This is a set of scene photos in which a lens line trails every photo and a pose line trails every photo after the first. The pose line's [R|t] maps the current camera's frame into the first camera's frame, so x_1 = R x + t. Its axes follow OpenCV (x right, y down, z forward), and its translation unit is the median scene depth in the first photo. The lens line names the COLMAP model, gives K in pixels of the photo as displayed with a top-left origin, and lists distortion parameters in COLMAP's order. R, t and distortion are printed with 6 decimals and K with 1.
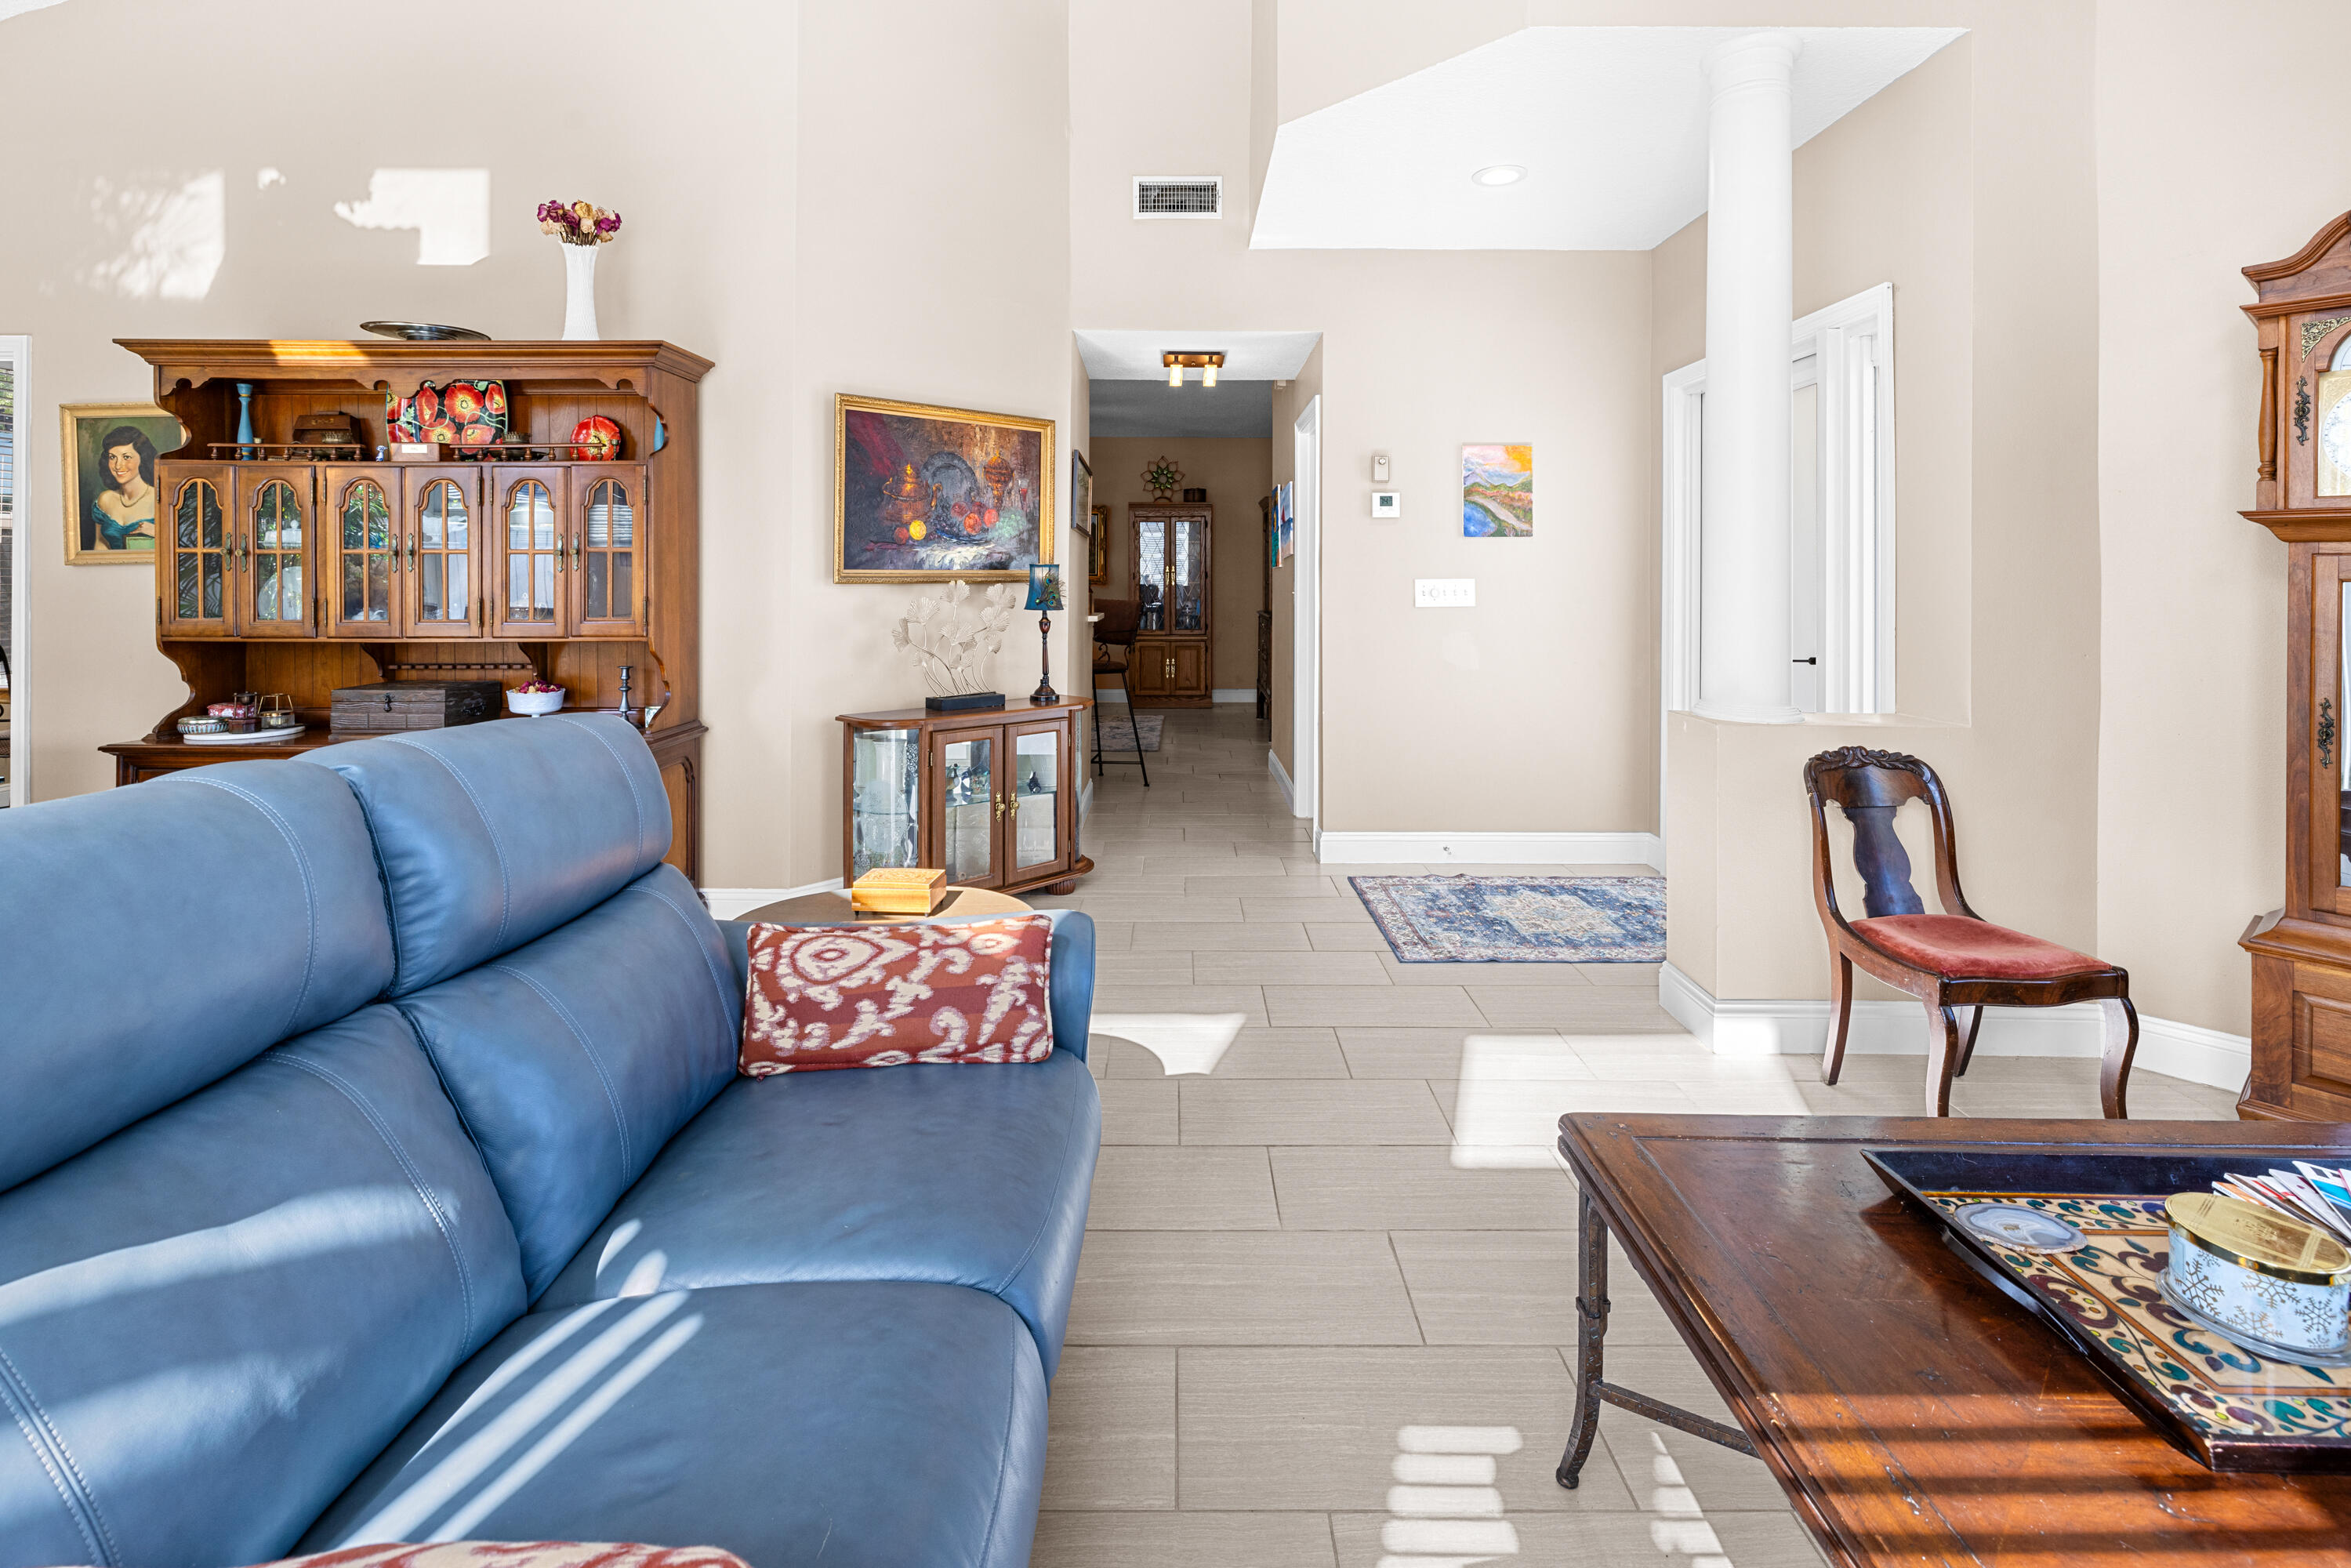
lens RADIAL K [[1066.2, 0, 1171.4], [0, 1066.2, 588.7], [0, 0, 1]] dist [0.000398, -0.001157]
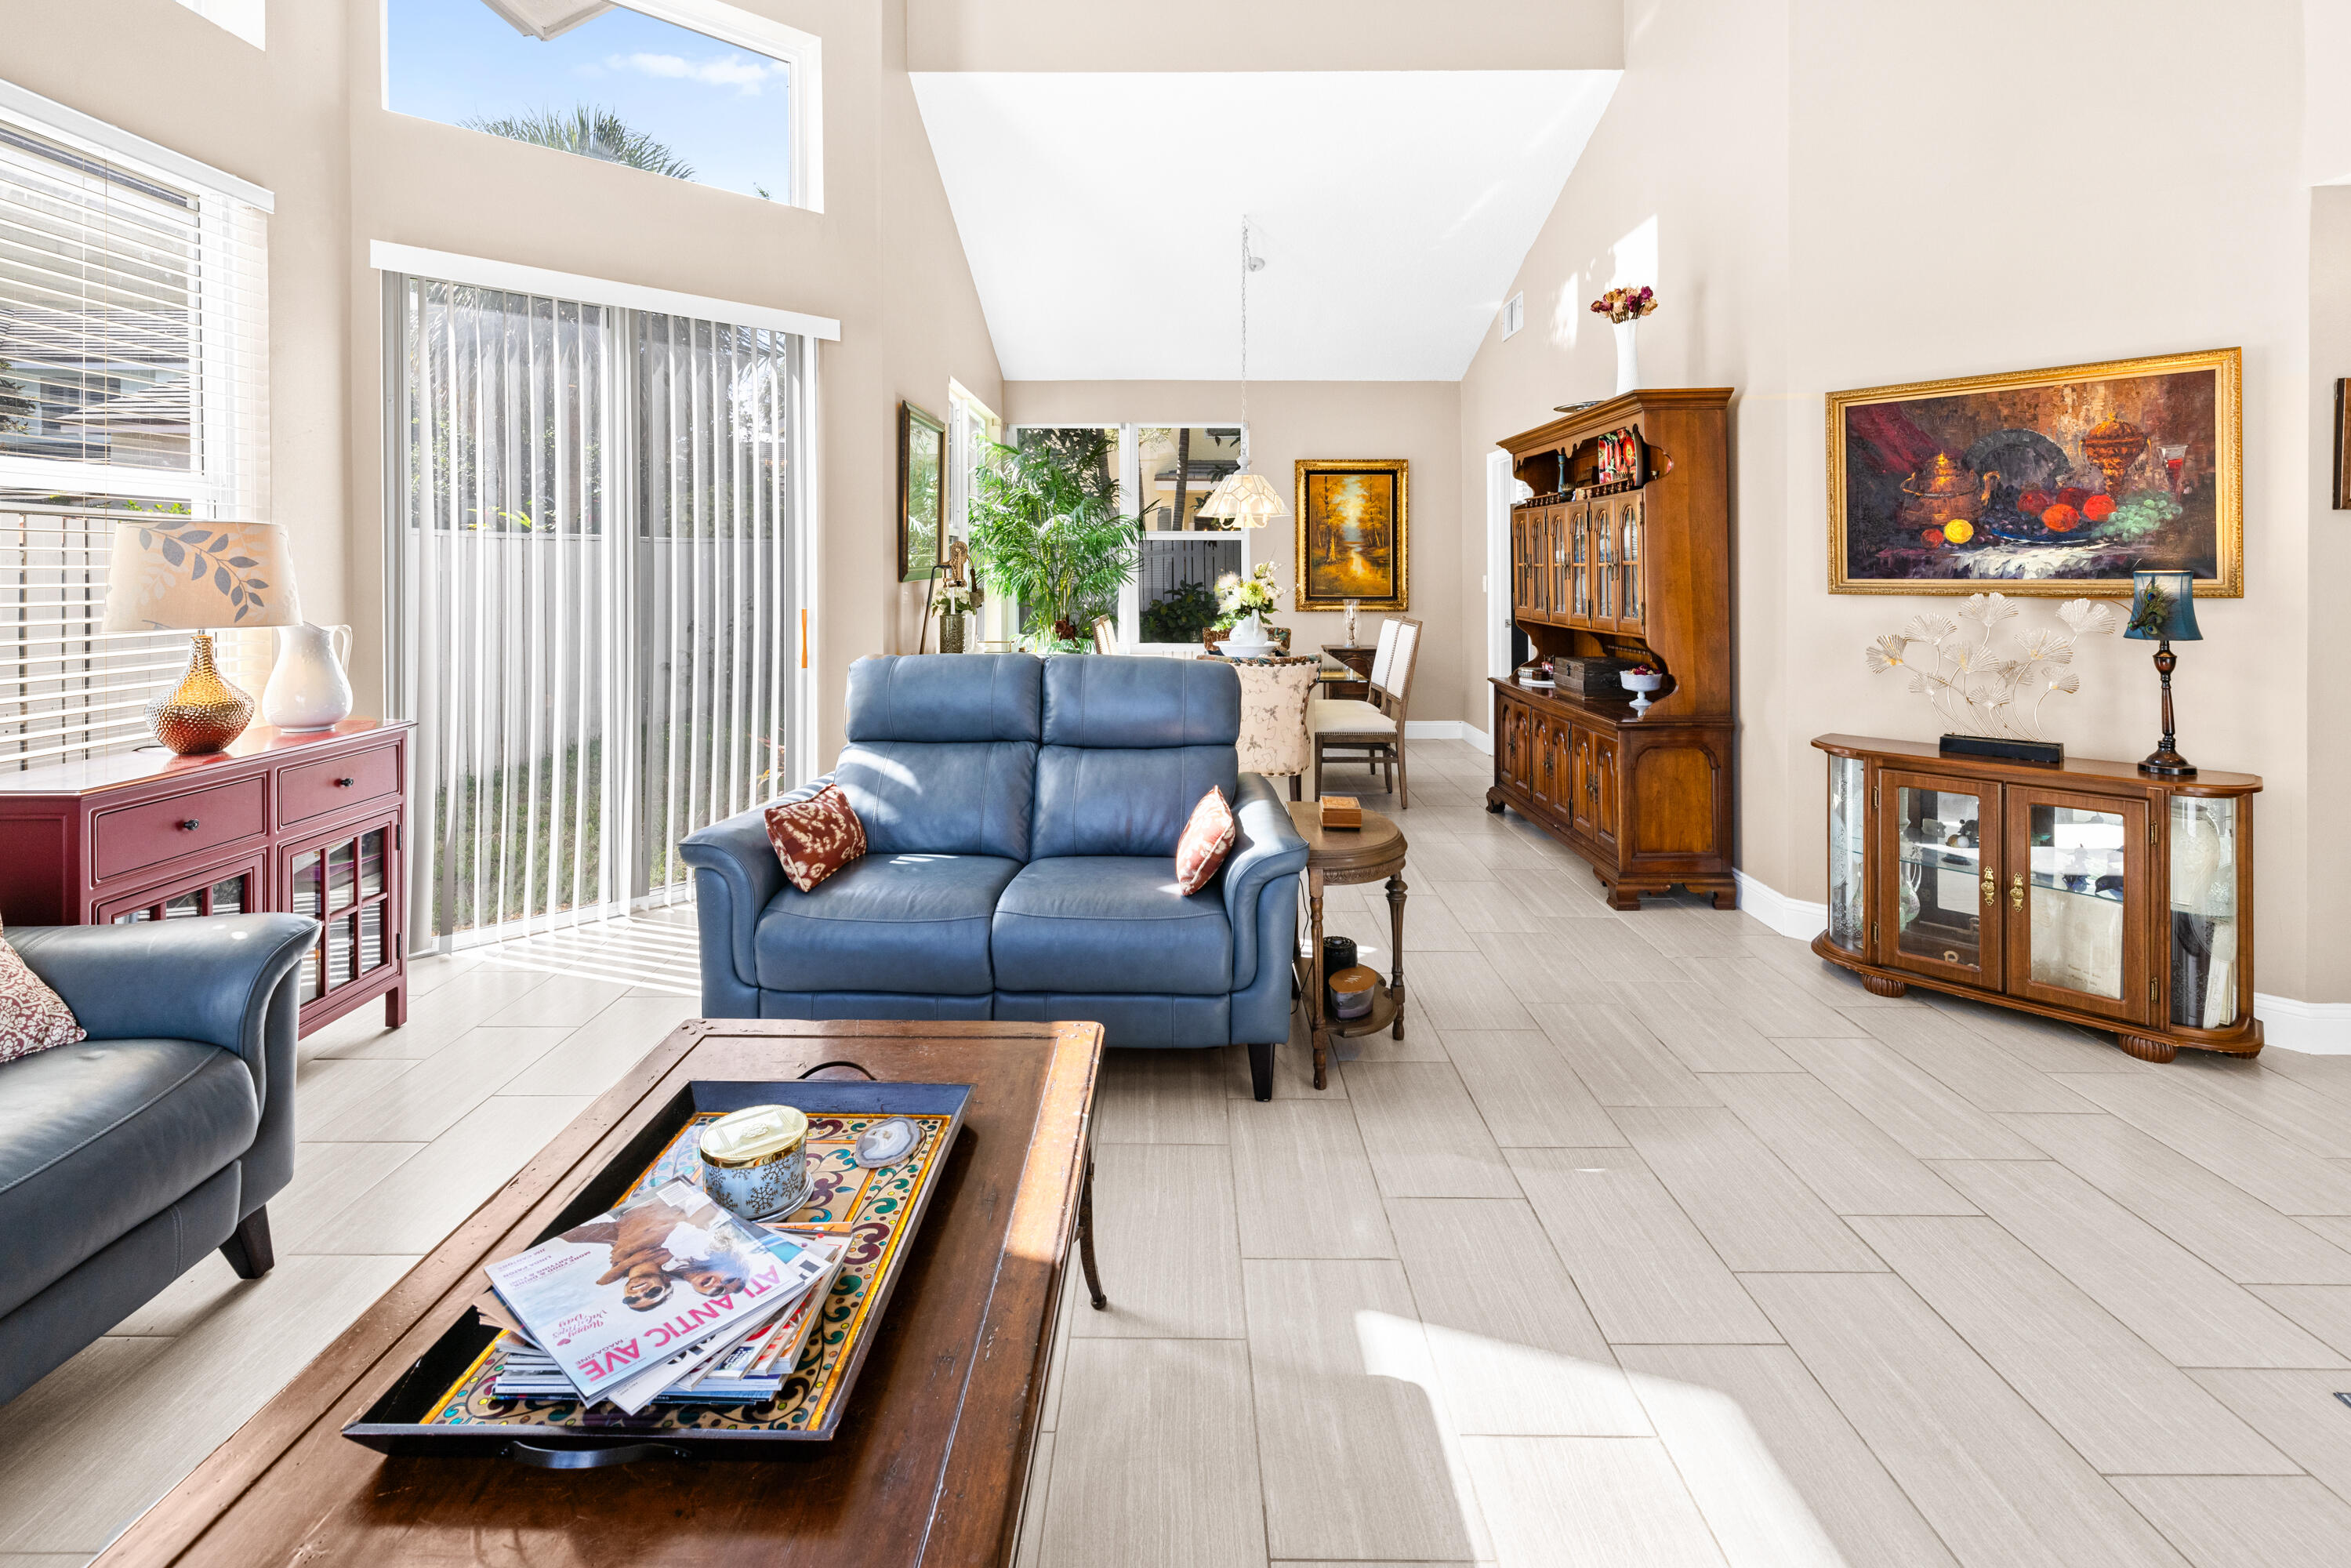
lens RADIAL K [[1066.2, 0, 1169.8], [0, 1066.2, 542.0], [0, 0, 1]] dist [0.000398, -0.001157]
pose [[0.002046, -0.023627, -0.999719, 0.636964], [-0.007145, 0.999695, -0.023641, -0.024423], [0.999972, 0.007191, 0.001877, 0.418190]]
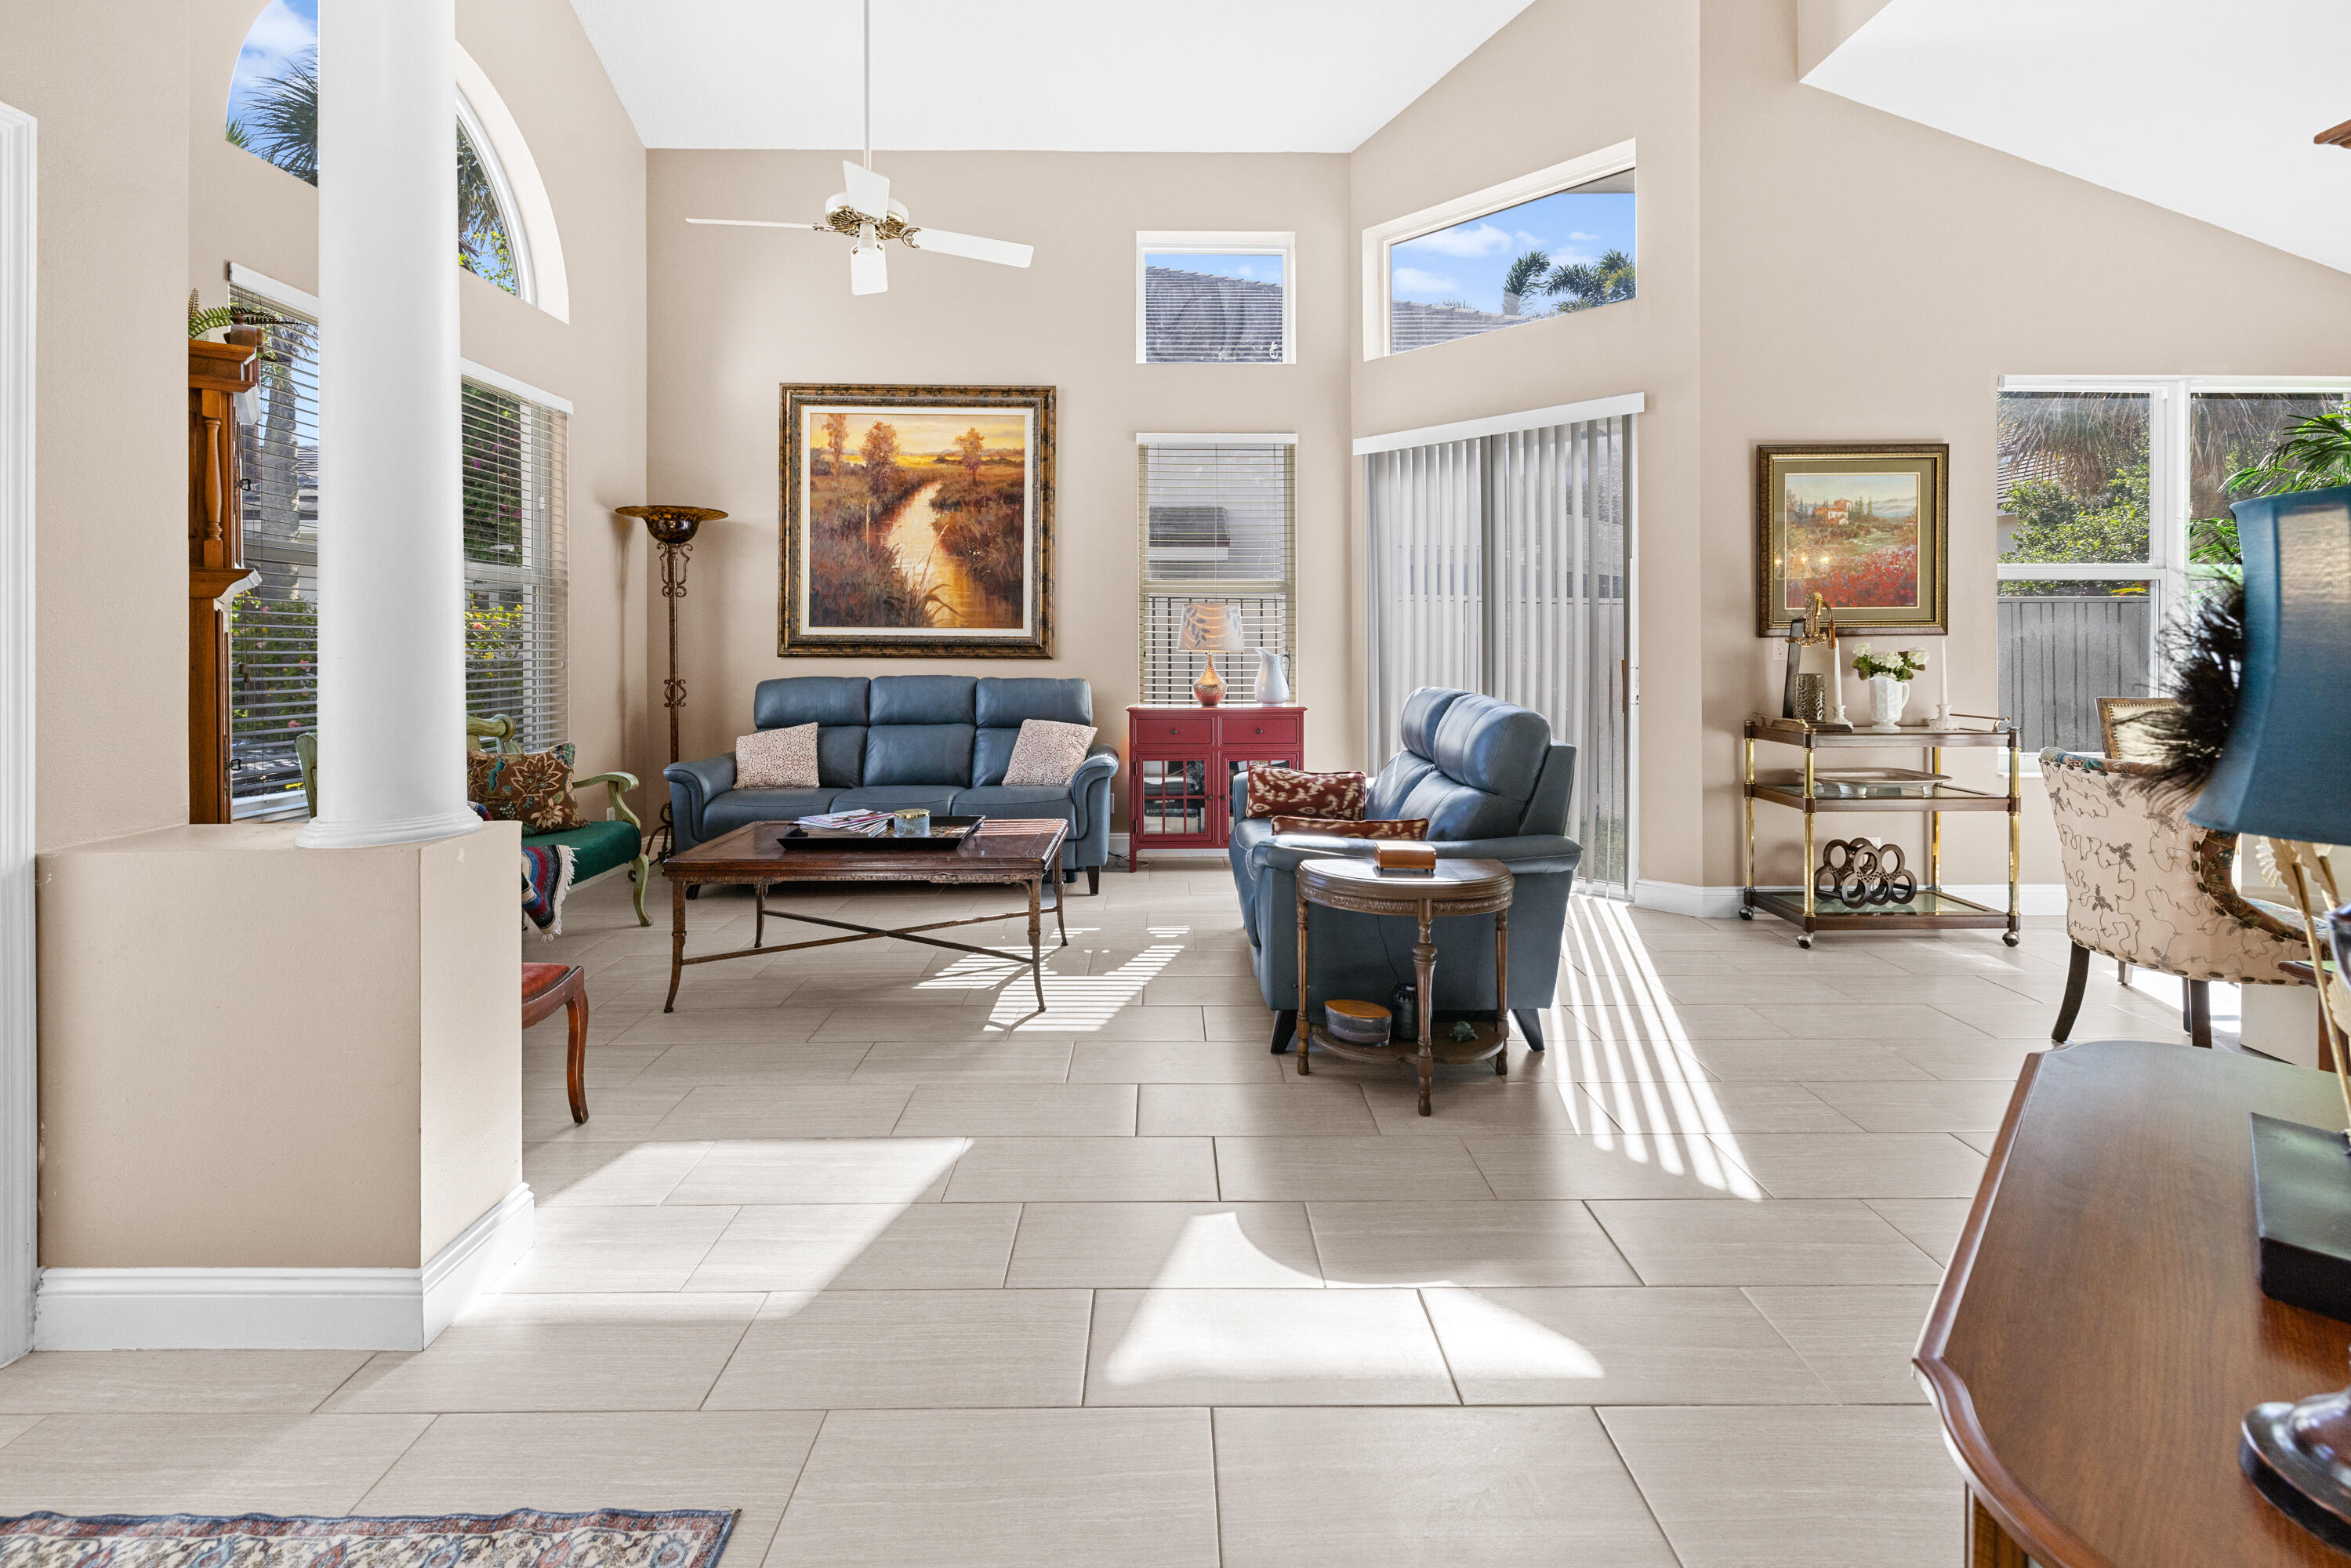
lens RADIAL K [[1027.2, 0, 1175.1], [0, 1027.2, 632.6], [0, 0, 1]] dist [0.000416, 0.001290]
pose [[-0.999695, -0.003196, -0.024488, 0.036776], [-0.003186, 0.999995, -0.000467, -0.006101], [0.024489, -0.000389, -0.999700, 1.288099]]
